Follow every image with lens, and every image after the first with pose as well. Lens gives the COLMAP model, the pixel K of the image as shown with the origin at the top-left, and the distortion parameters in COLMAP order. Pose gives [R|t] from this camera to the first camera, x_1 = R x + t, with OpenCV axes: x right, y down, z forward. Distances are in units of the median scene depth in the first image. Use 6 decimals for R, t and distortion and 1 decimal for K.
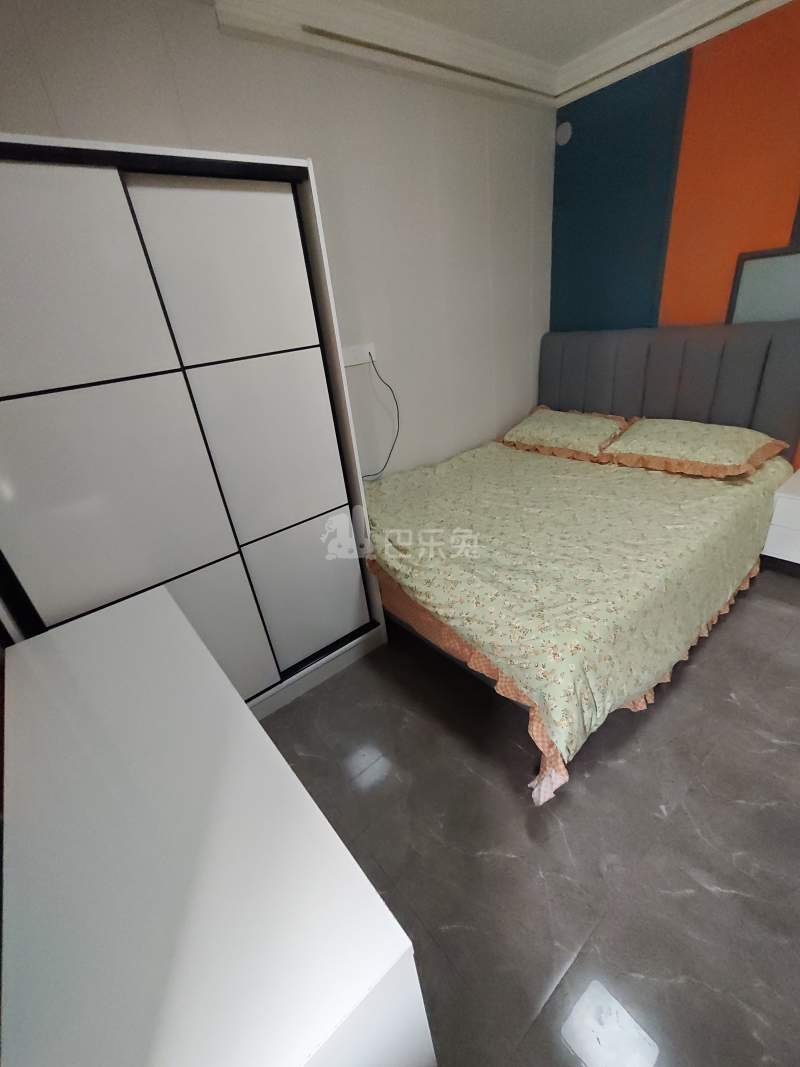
lens RADIAL K [[455.3, 0, 404.0], [0, 455.3, 539.1], [0, 0, 1]] dist [-0.008255, 0.005076]
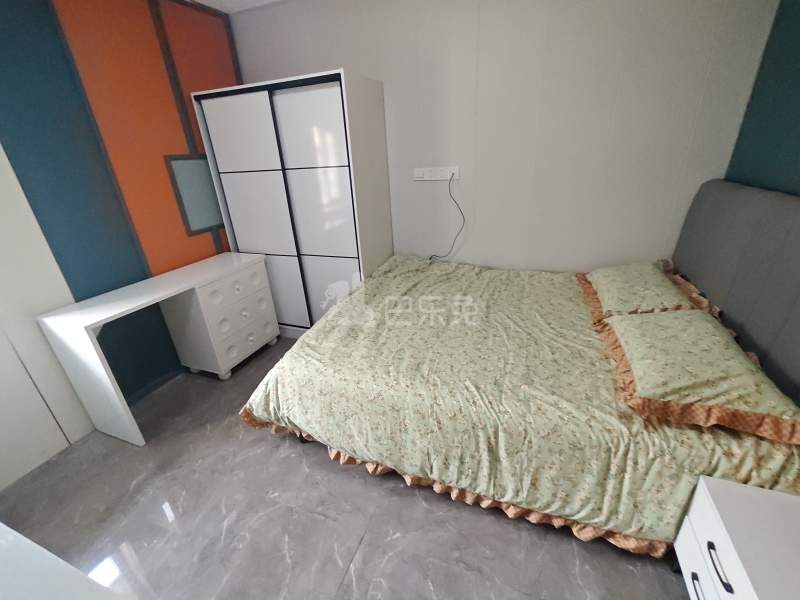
lens RADIAL K [[341.4, 0, 402.6], [0, 341.4, 300.7], [0, 0, 1]] dist [-0.008255, 0.005076]
pose [[0.490318, 0.426141, -0.760258, 1.174180], [-0.393282, 0.886632, 0.243335, -0.368320], [0.777765, 0.179685, 0.602325, 0.450821]]
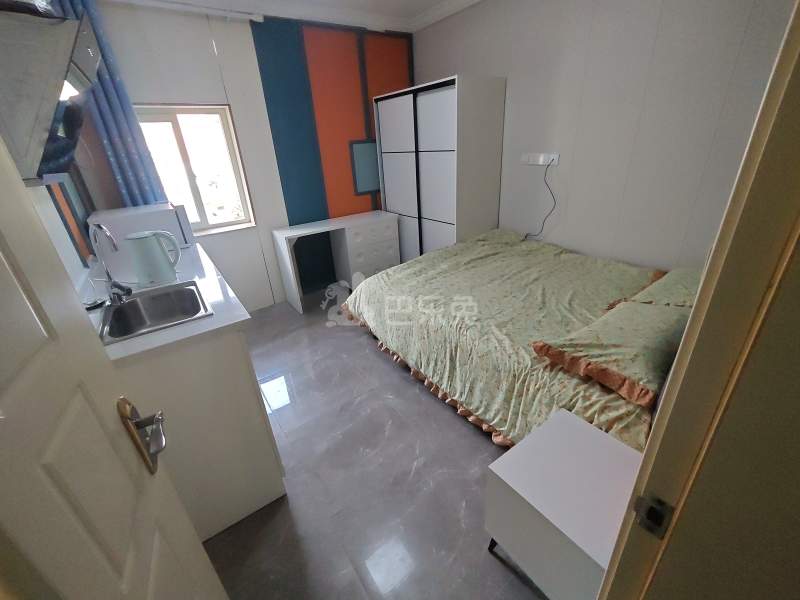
lens RADIAL K [[341.4, 0, 404.8], [0, 341.4, 300.5], [0, 0, 1]] dist [-0.008255, 0.005076]
pose [[-0.061893, 0.523436, -0.849814, 1.695277], [-0.393164, 0.769817, 0.502796, -0.607843], [0.917383, 0.365236, 0.158150, 0.764690]]
